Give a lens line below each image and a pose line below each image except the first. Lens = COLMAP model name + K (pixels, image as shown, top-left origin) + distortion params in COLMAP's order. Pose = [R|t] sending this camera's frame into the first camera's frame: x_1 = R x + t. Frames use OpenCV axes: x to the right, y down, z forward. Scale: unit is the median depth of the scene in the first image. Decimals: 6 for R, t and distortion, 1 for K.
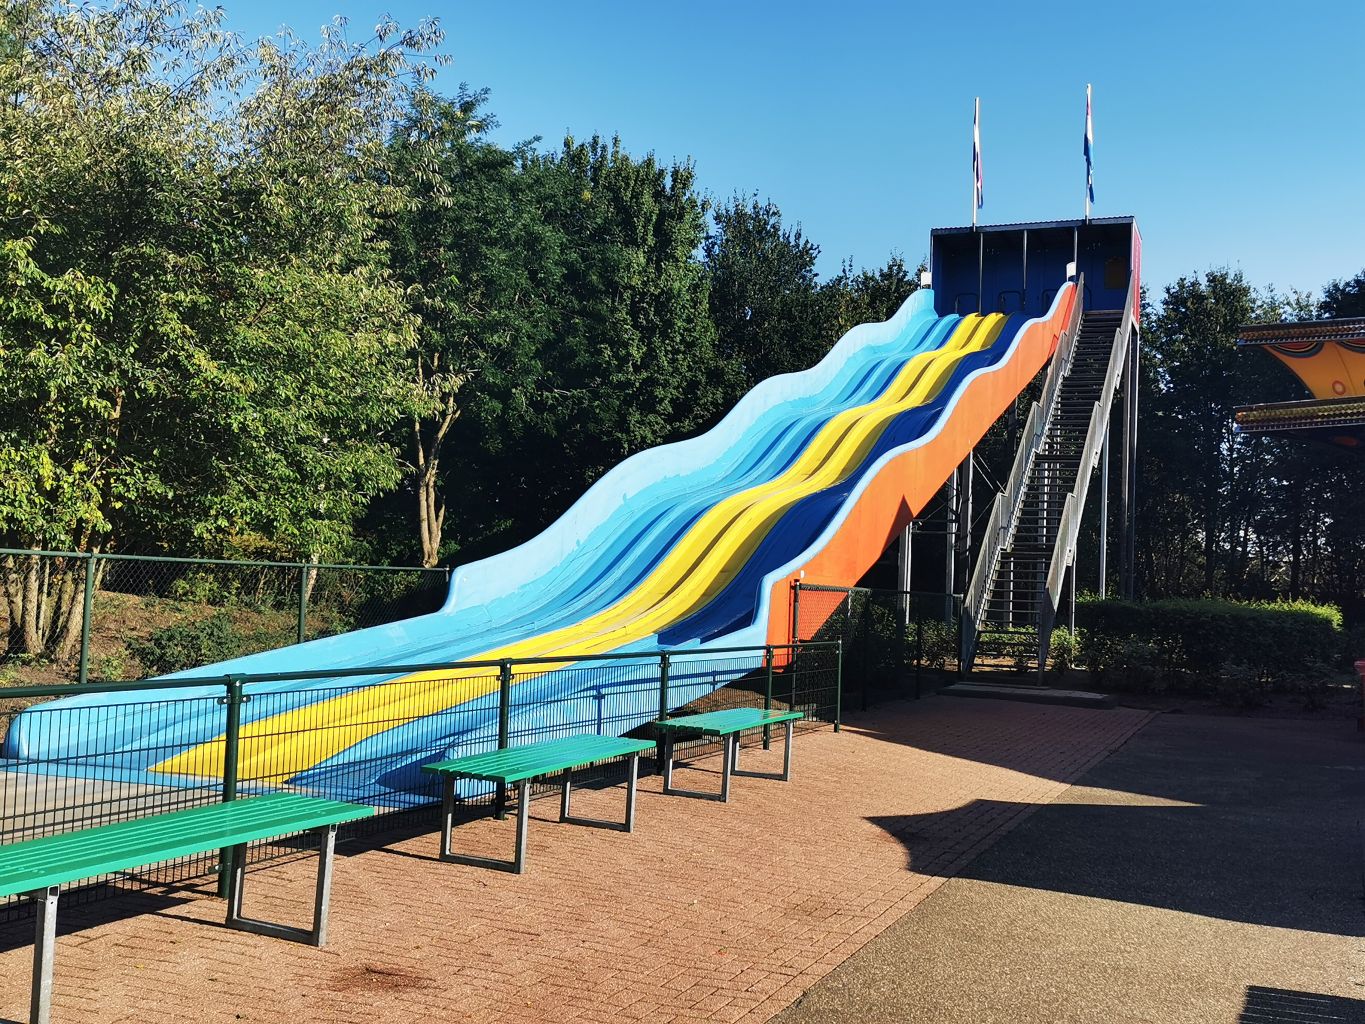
lens RADIAL K [[1464.4, 0, 682.6], [0, 1464.4, 511.2], [0, 0, 1]] dist [0.008036, 0.000000]
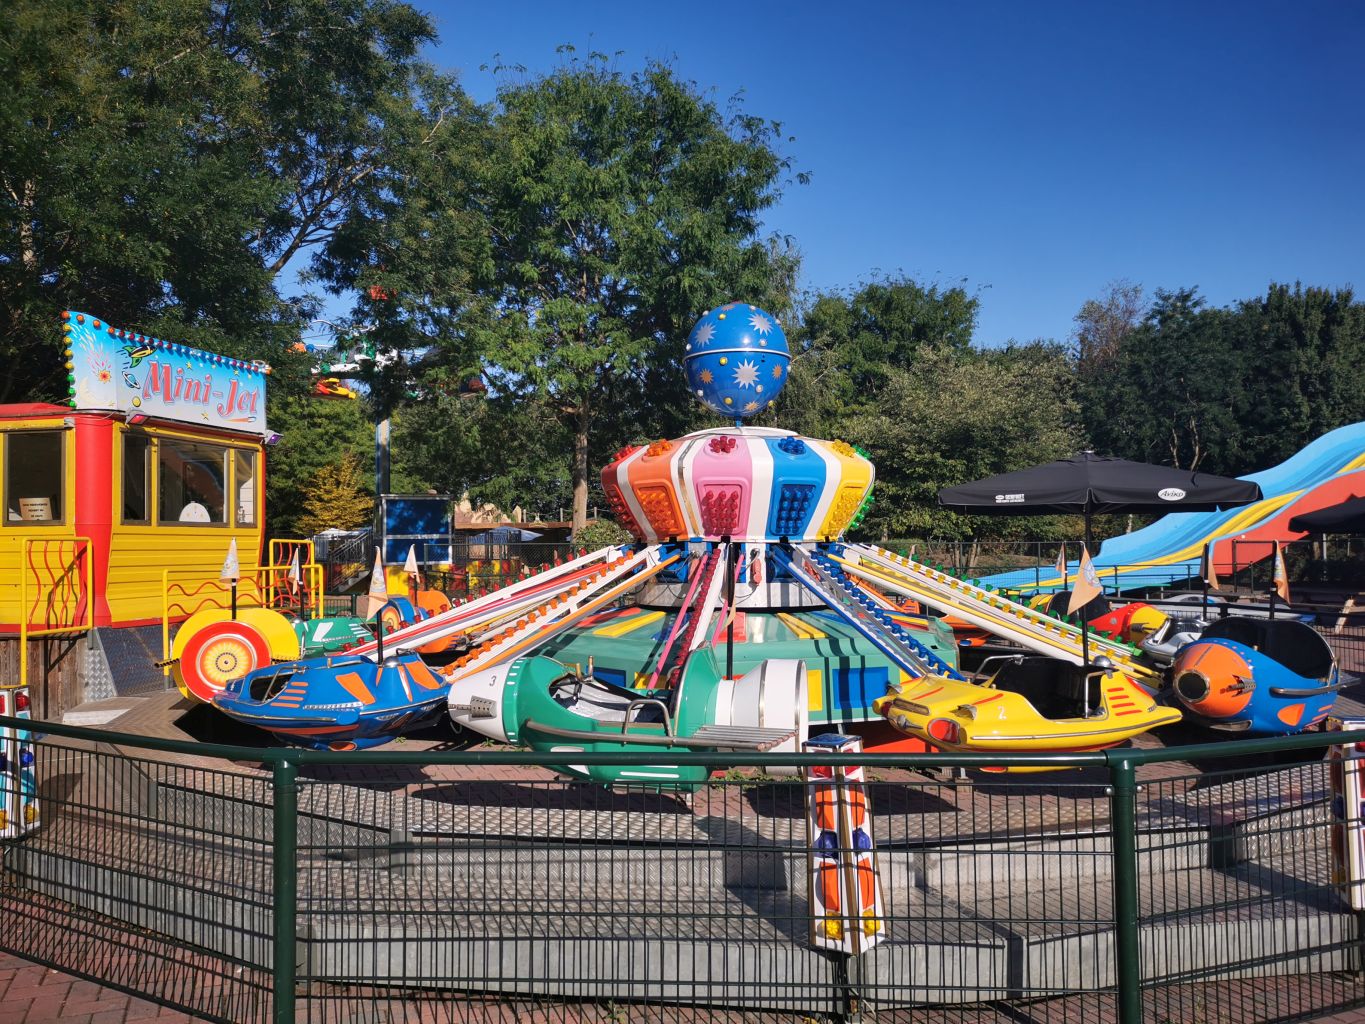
lens RADIAL K [[1074.6, 0, 681.4], [0, 1074.6, 511.8], [0, 0, 1]] dist [-0.000707, -0.000041]
pose [[0.717364, -0.064738, -0.693685, 0.318572], [0.073014, 0.997176, -0.017555, -0.017150], [0.692862, -0.038055, 0.720065, -0.459294]]
